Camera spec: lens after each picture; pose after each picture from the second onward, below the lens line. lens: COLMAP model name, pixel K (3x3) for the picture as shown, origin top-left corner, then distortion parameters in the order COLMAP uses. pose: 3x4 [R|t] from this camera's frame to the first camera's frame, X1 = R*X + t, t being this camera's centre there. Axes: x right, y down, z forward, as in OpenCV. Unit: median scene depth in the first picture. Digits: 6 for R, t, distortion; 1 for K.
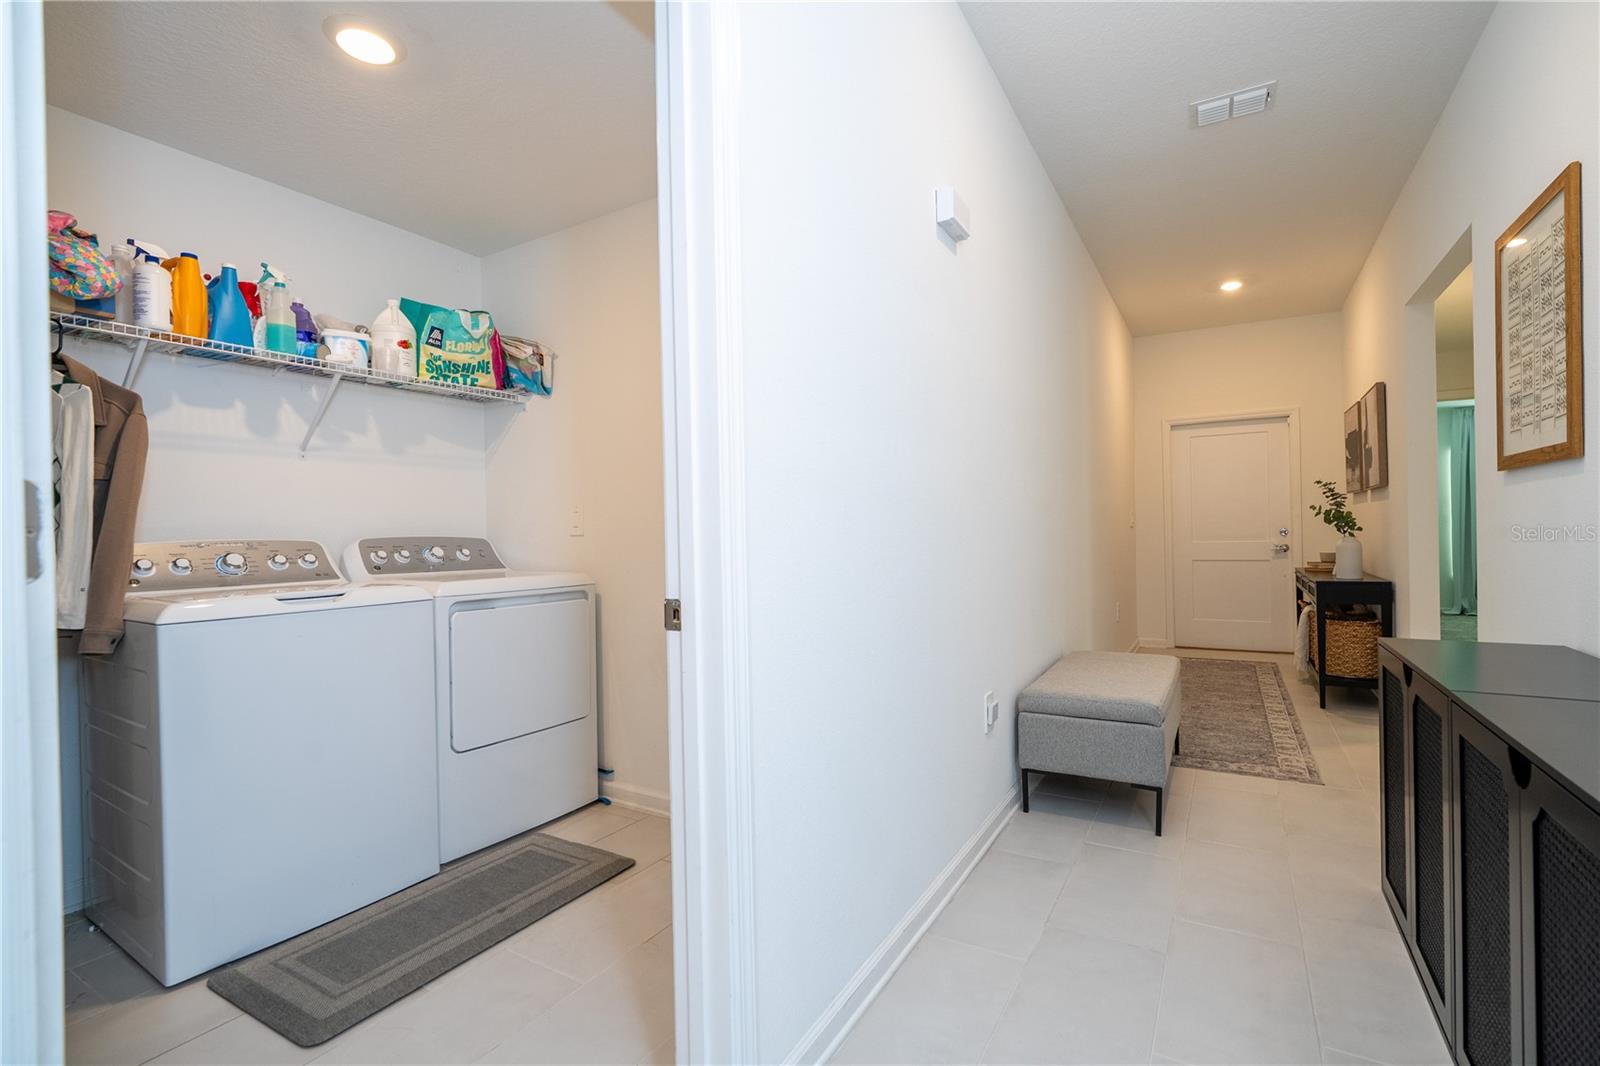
lens RADIAL K [[731.1, 0, 806.6], [0, 731.1, 531.5], [0, 0, 1]] dist [-0.000695, 0.001258]
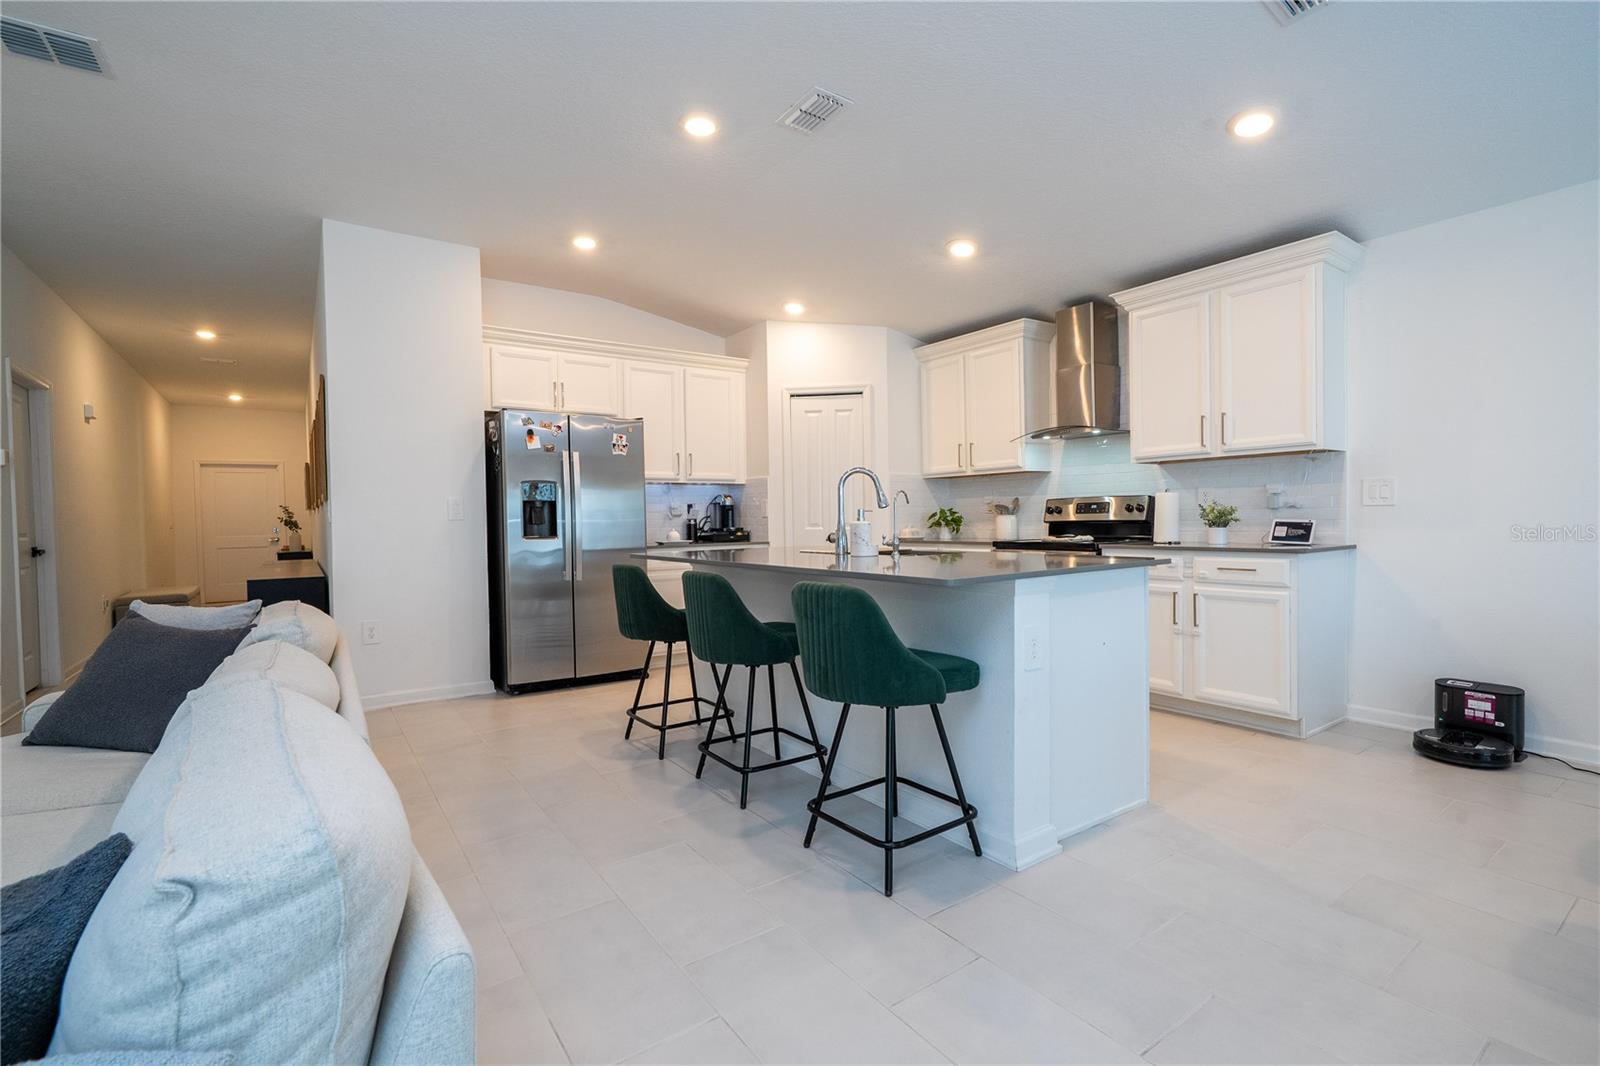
lens RADIAL K [[731.1, 0, 801.0], [0, 731.1, 530.6], [0, 0, 1]] dist [-0.000695, 0.001258]
pose [[0.429650, -0.011399, 0.902924, -0.530273], [0.010066, 0.999919, 0.007834, 0.000645], [-0.902939, 0.005723, 0.429730, -1.207785]]
